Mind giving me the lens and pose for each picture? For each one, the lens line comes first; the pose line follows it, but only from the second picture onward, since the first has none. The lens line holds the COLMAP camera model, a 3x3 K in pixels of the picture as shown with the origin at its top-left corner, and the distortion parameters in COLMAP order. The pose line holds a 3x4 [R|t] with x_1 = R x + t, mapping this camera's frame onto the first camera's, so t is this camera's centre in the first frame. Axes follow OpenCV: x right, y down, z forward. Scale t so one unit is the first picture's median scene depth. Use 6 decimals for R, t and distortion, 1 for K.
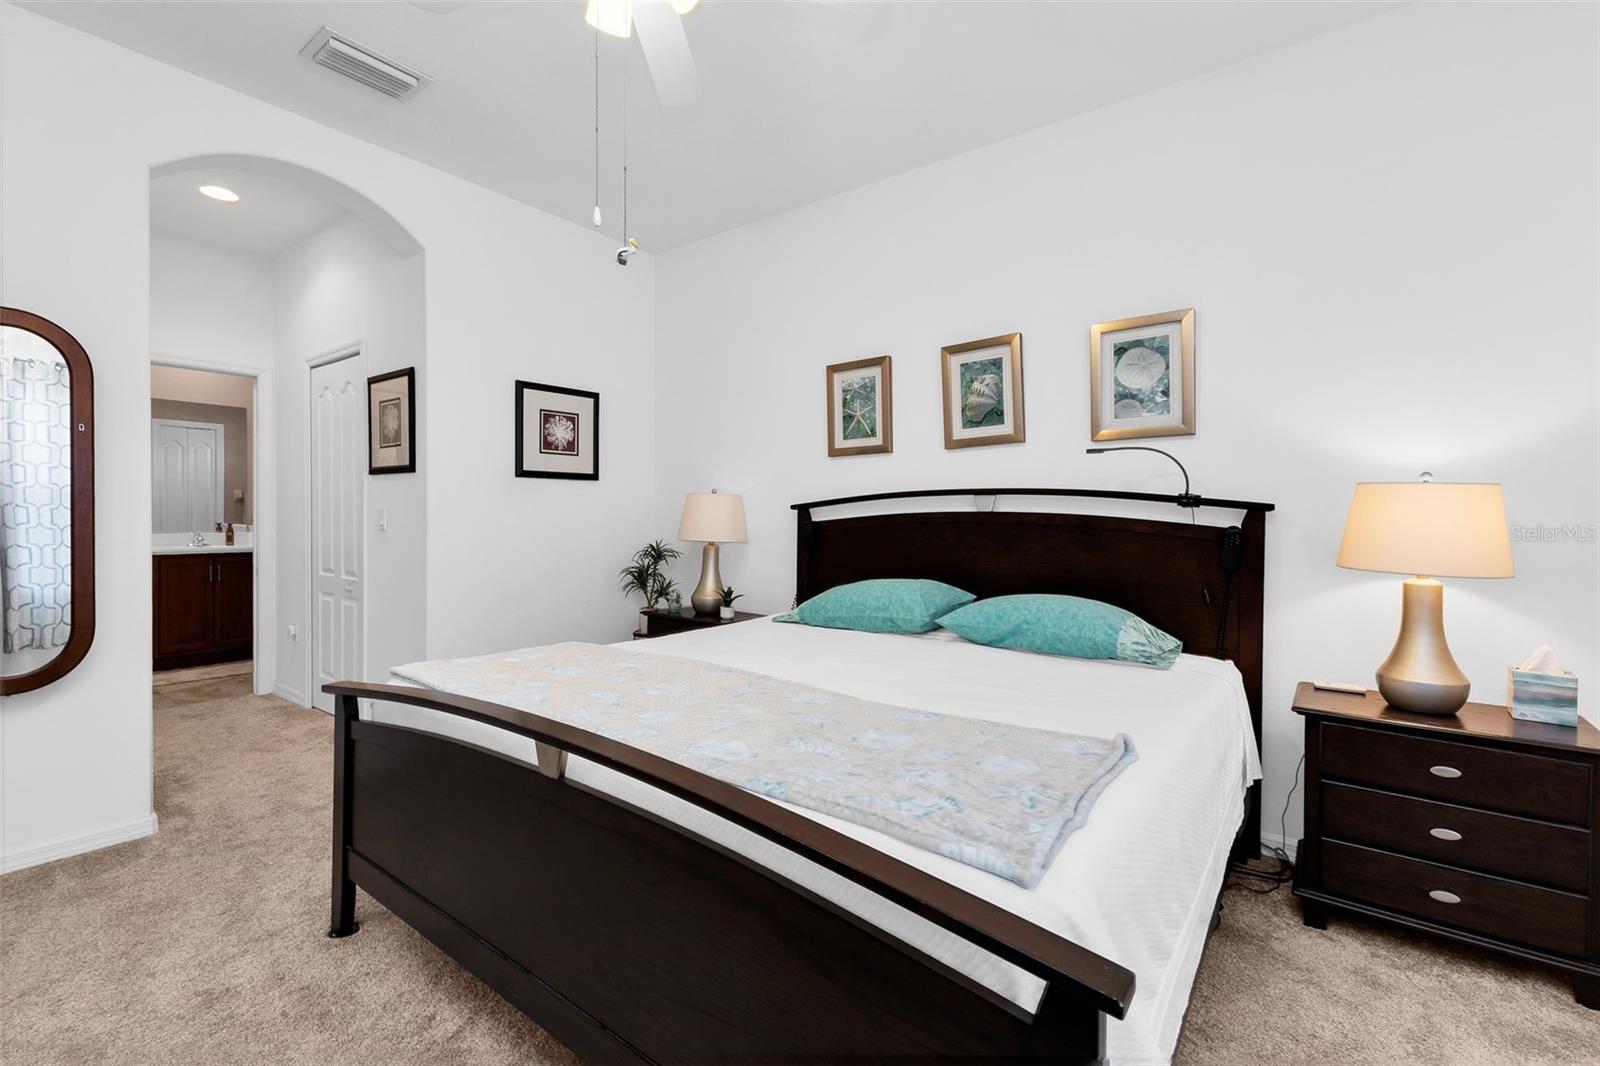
lens RADIAL K [[694.3, 0, 795.6], [0, 694.3, 517.5], [0, 0, 1]] dist [0.004930, -0.001546]
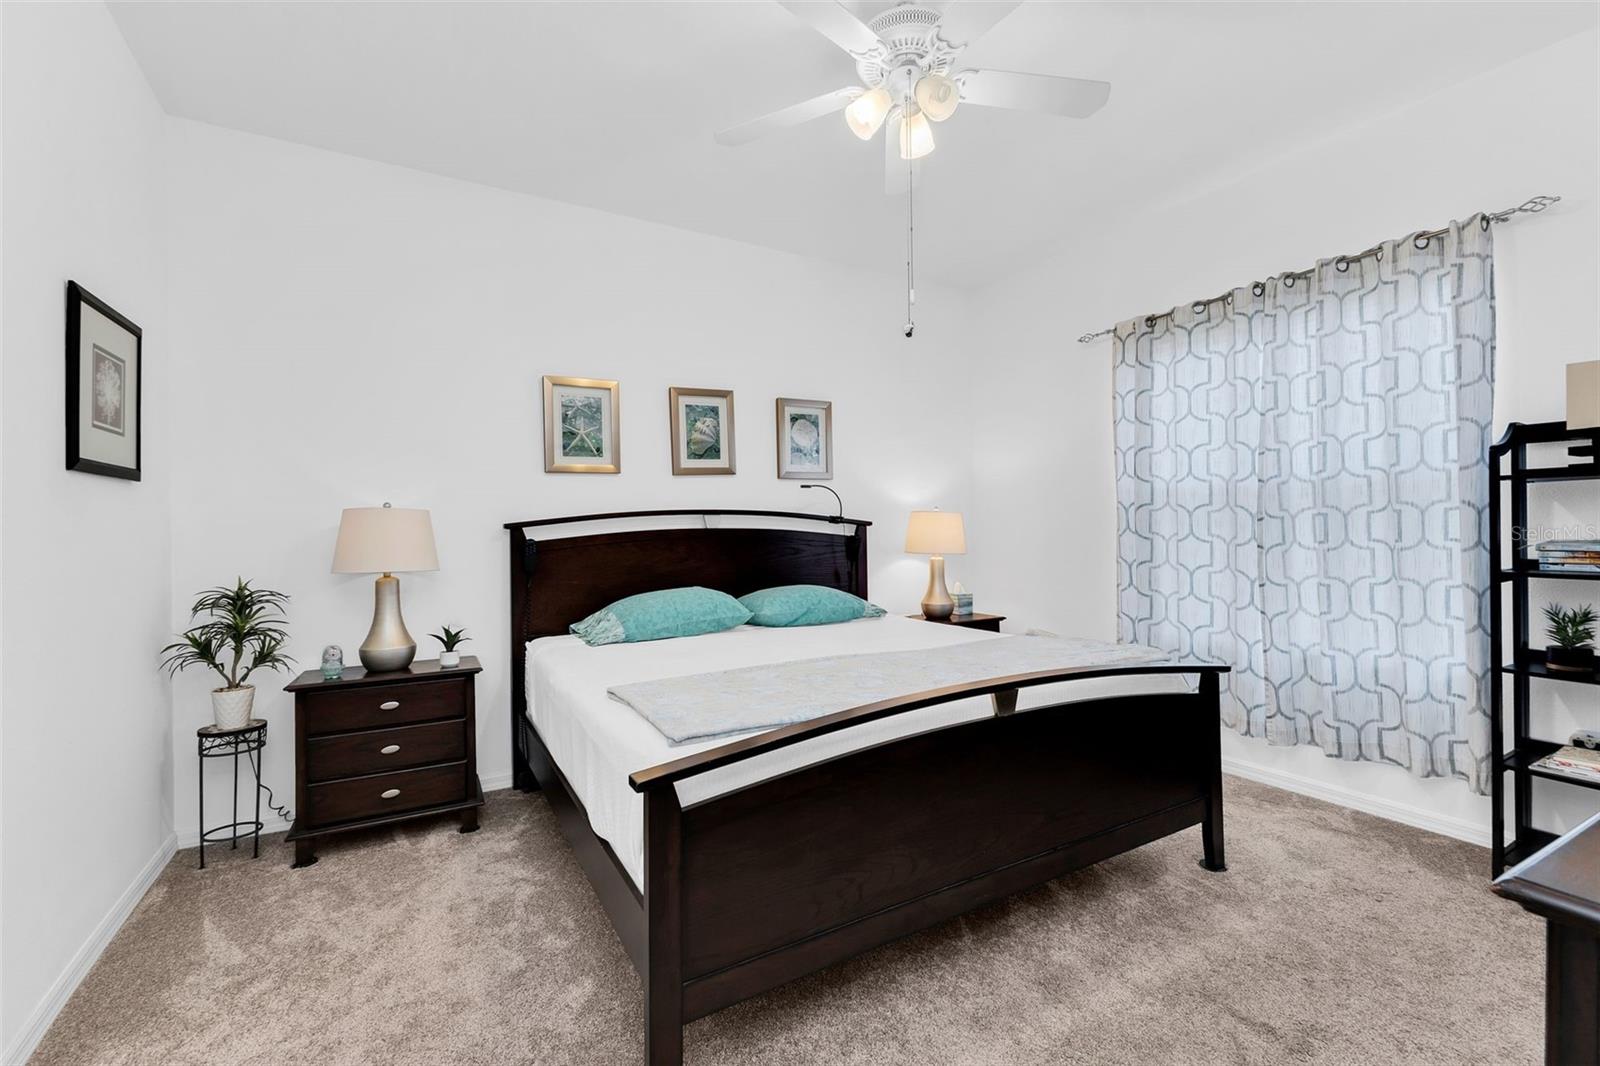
lens RADIAL K [[694.3, 0, 794.2], [0, 694.3, 527.2], [0, 0, 1]] dist [0.004930, -0.001546]
pose [[0.386895, -0.006477, 0.922101, -0.790588], [0.020929, 0.999779, -0.001759, -0.004963], [-0.921886, 0.019979, 0.386946, 0.373928]]
